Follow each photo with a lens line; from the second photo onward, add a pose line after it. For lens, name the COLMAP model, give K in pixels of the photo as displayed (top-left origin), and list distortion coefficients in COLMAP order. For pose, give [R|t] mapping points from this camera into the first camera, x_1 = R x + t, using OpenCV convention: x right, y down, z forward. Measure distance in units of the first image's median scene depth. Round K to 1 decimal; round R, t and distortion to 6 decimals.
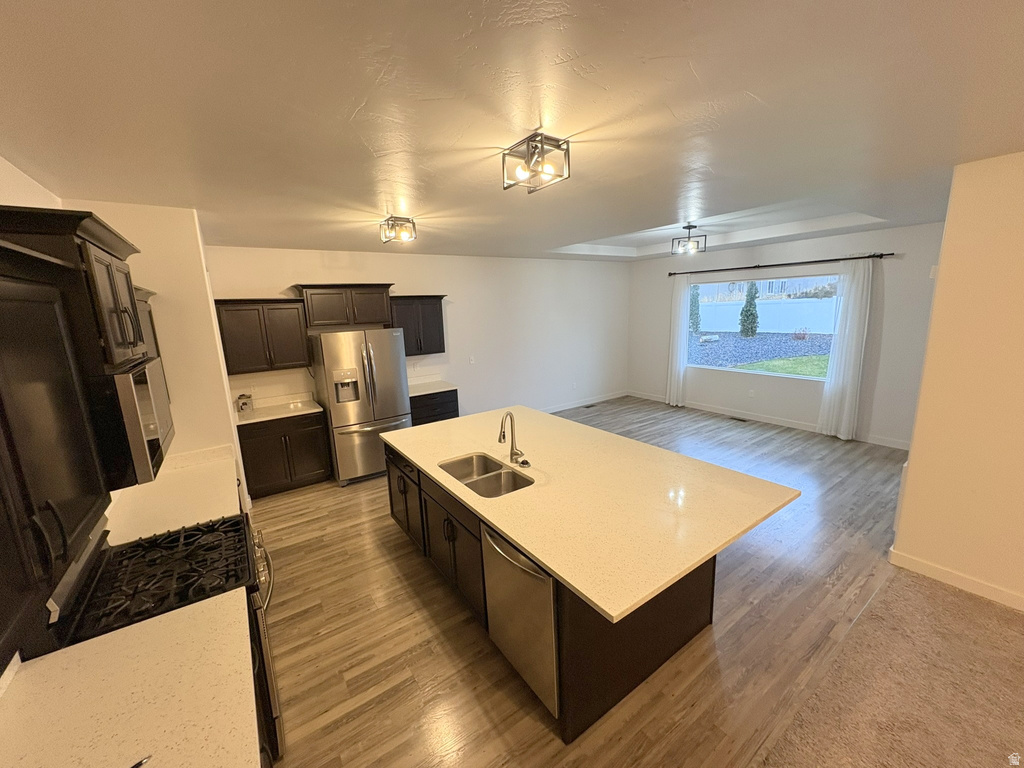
lens RADIAL K [[406.8, 0, 517.7], [0, 406.8, 383.8], [0, 0, 1]] dist [0.002309, 0.000454]
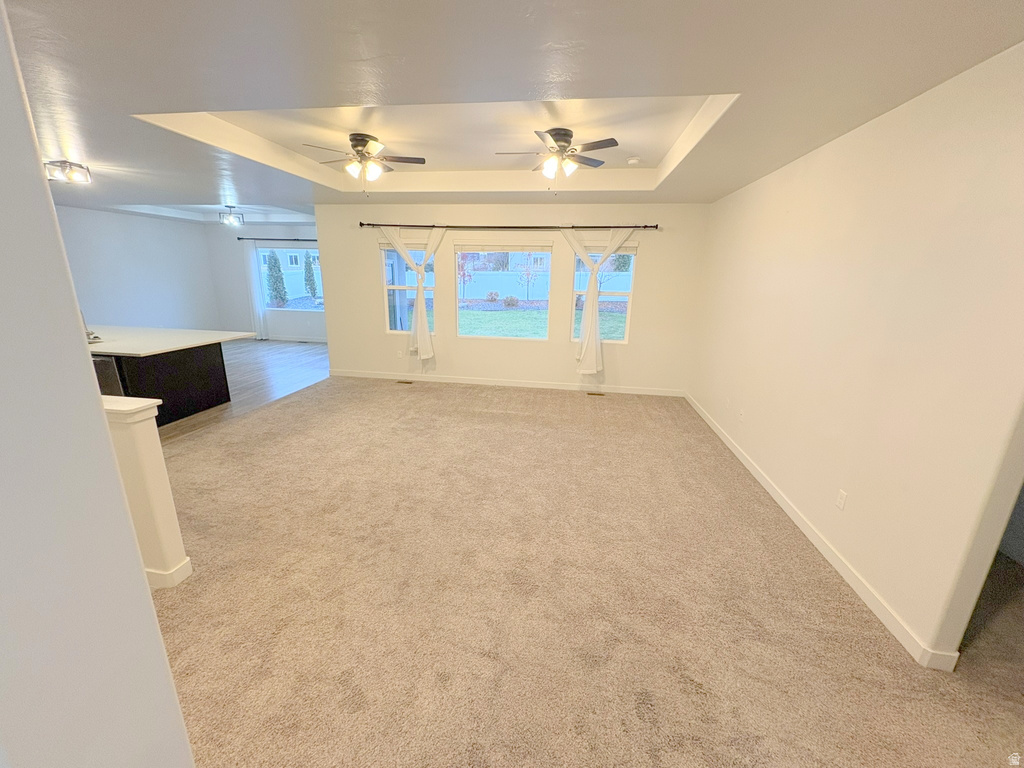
lens RADIAL K [[406.8, 0, 513.7], [0, 406.8, 383.3], [0, 0, 1]] dist [0.002309, 0.000454]
pose [[0.697157, -0.136502, 0.703803, 0.004813], [0.091492, 0.990619, 0.101502, 0.211624], [-0.711056, -0.006370, 0.703107, -0.833648]]
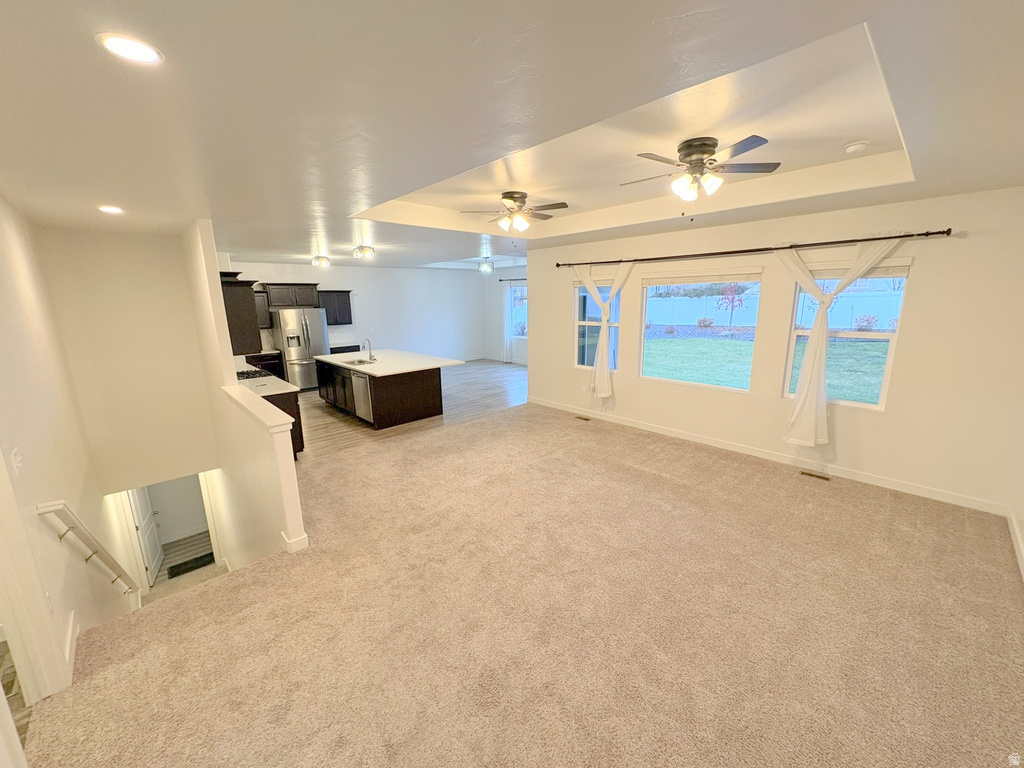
lens RADIAL K [[406.8, 0, 512.3], [0, 406.8, 383.0], [0, 0, 1]] dist [0.002309, 0.000454]
pose [[0.990503, -0.008073, 0.137253, 0.292209], [0.006440, 0.999903, 0.012342, 0.178611], [-0.137339, -0.011341, 0.990459, -0.914640]]
